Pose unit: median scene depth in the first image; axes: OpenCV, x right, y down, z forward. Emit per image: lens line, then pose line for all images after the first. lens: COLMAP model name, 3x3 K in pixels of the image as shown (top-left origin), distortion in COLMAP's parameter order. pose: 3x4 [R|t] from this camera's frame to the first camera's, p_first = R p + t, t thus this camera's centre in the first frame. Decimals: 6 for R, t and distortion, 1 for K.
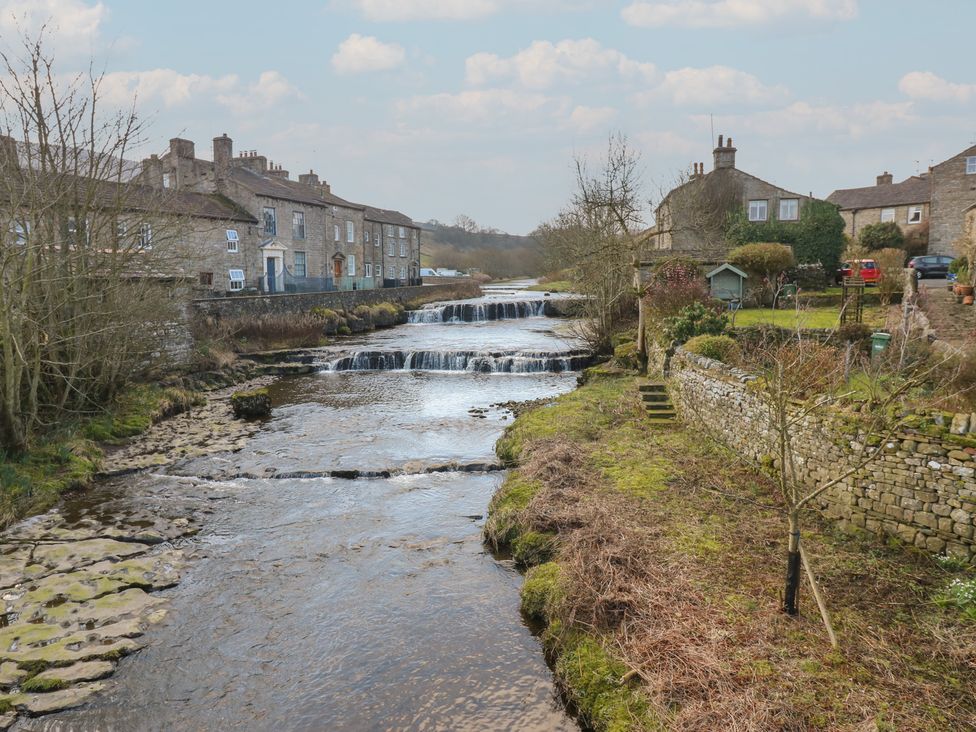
lens RADIAL K [[629.0, 0, 510.0], [0, 629.0, 353.3], [0, 0, 1]] dist [0.002003, -0.003894]
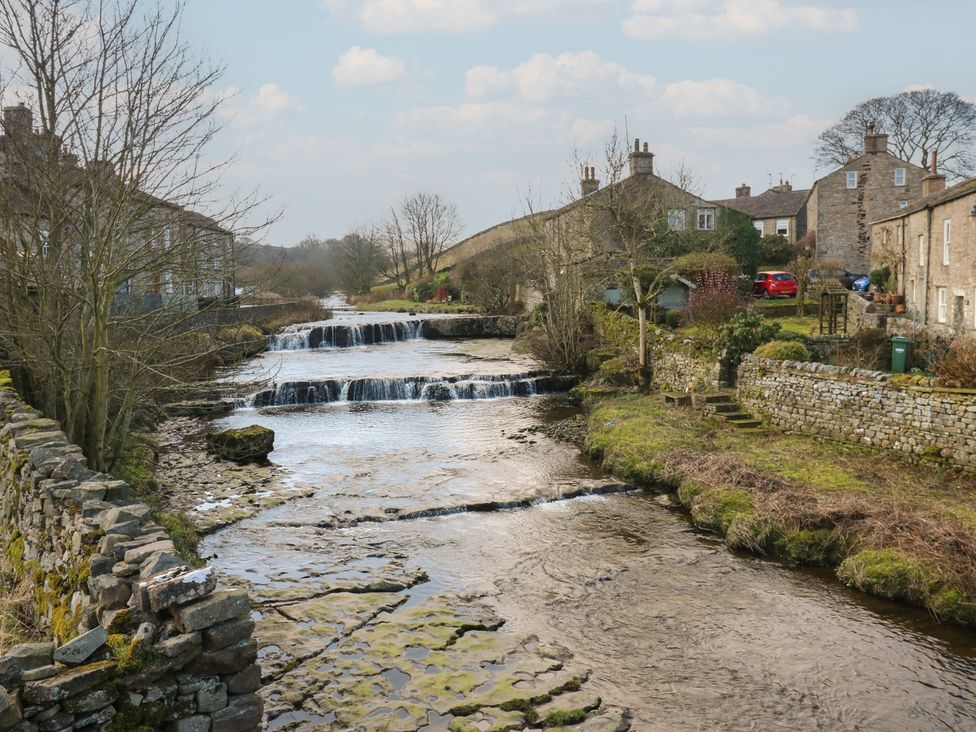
lens RADIAL K [[756.5, 0, 488.0], [0, 756.5, 366.0], [0, 0, 1]] dist [-0.013513, 0.053551]
pose [[0.958763, -0.033877, 0.282182, -0.263446], [0.042382, 0.998811, -0.024088, 0.010940], [-0.281030, 0.035054, 0.959059, -0.005518]]
